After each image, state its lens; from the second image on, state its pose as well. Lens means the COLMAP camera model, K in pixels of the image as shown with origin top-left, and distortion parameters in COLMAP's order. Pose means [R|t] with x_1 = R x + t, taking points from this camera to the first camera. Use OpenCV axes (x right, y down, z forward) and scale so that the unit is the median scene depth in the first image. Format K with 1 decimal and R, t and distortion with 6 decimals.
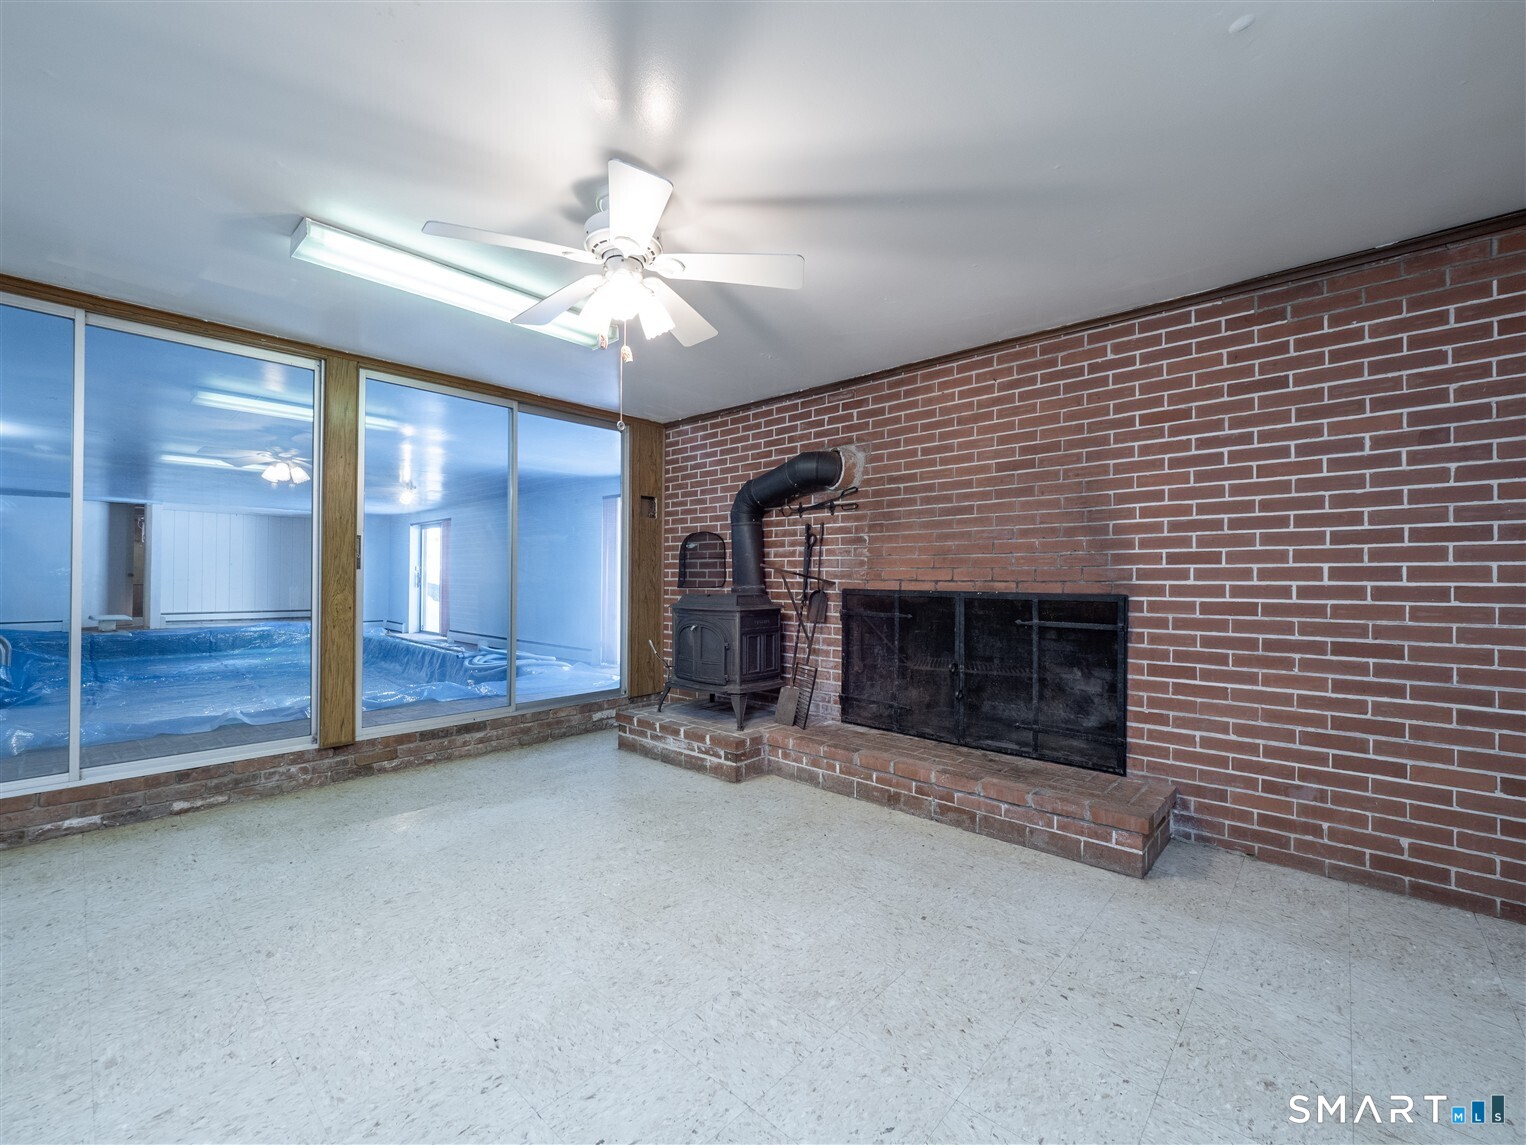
lens RADIAL K [[635.5, 0, 752.8], [0, 635.5, 571.9], [0, 0, 1]] dist [0.003816, -0.008201]
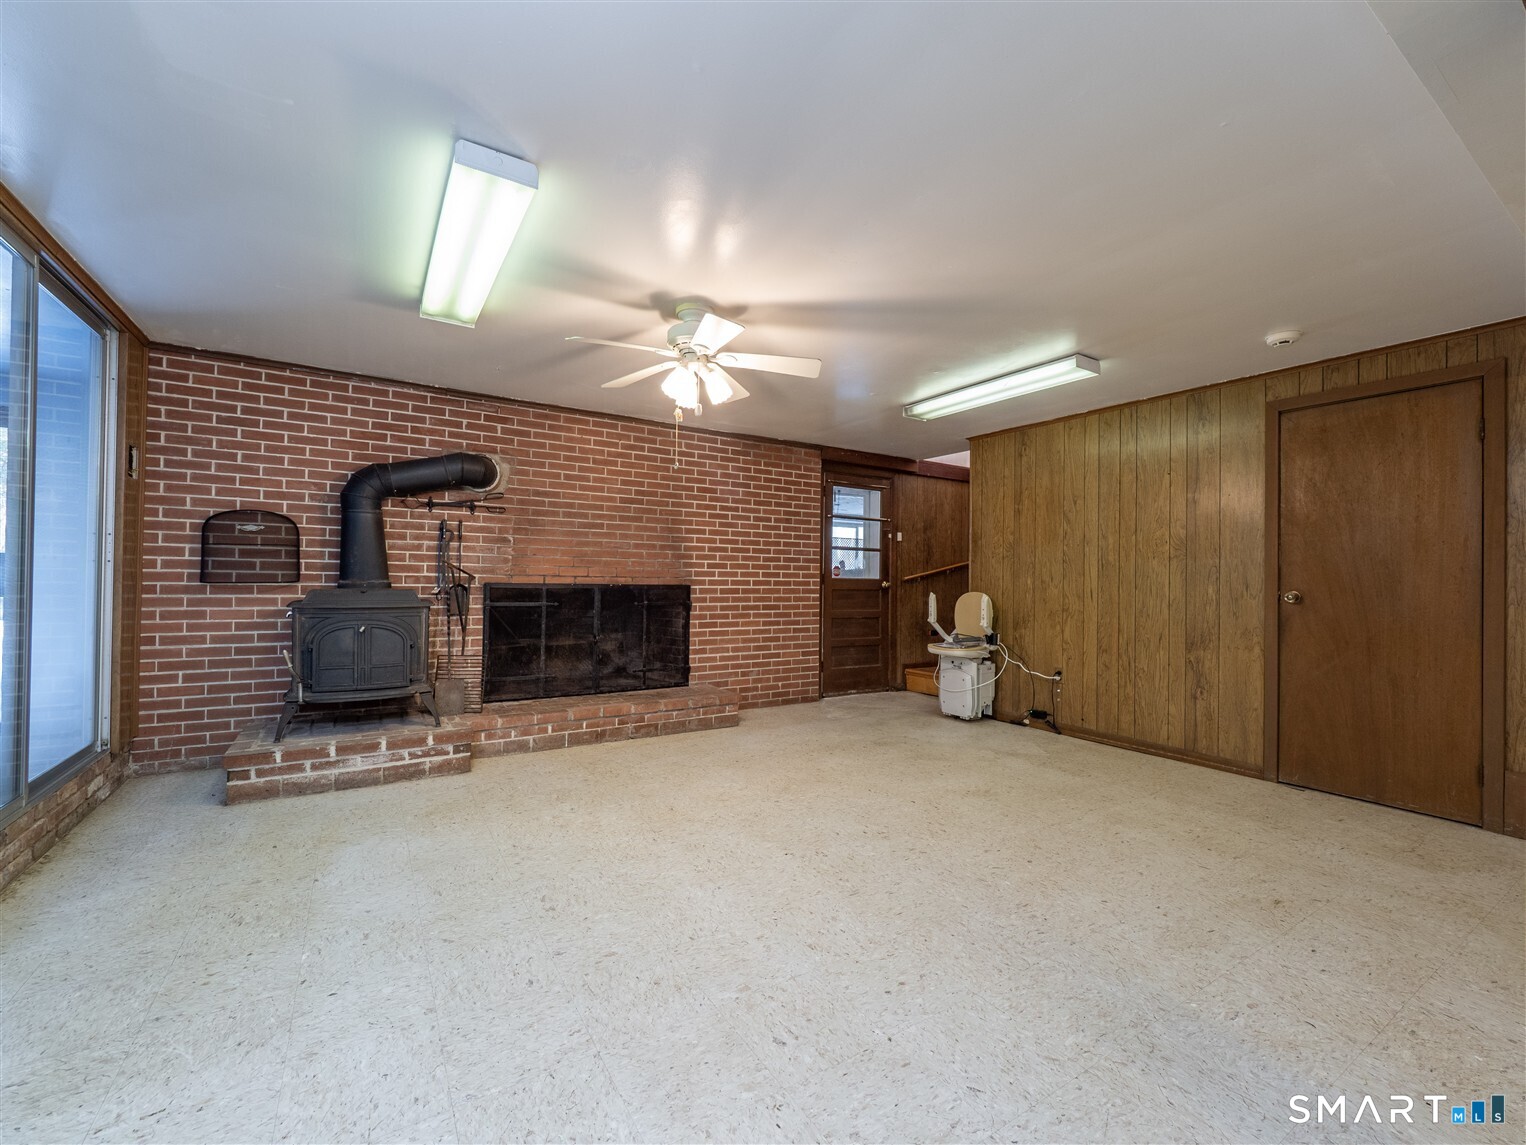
lens RADIAL K [[635.5, 0, 752.8], [0, 635.5, 571.9], [0, 0, 1]] dist [0.003816, -0.008201]
pose [[0.269148, 0.010652, 0.963040, -0.920924], [-0.022669, 0.999732, -0.004722, 0.002754], [-0.962832, -0.020561, 0.269317, 0.291913]]
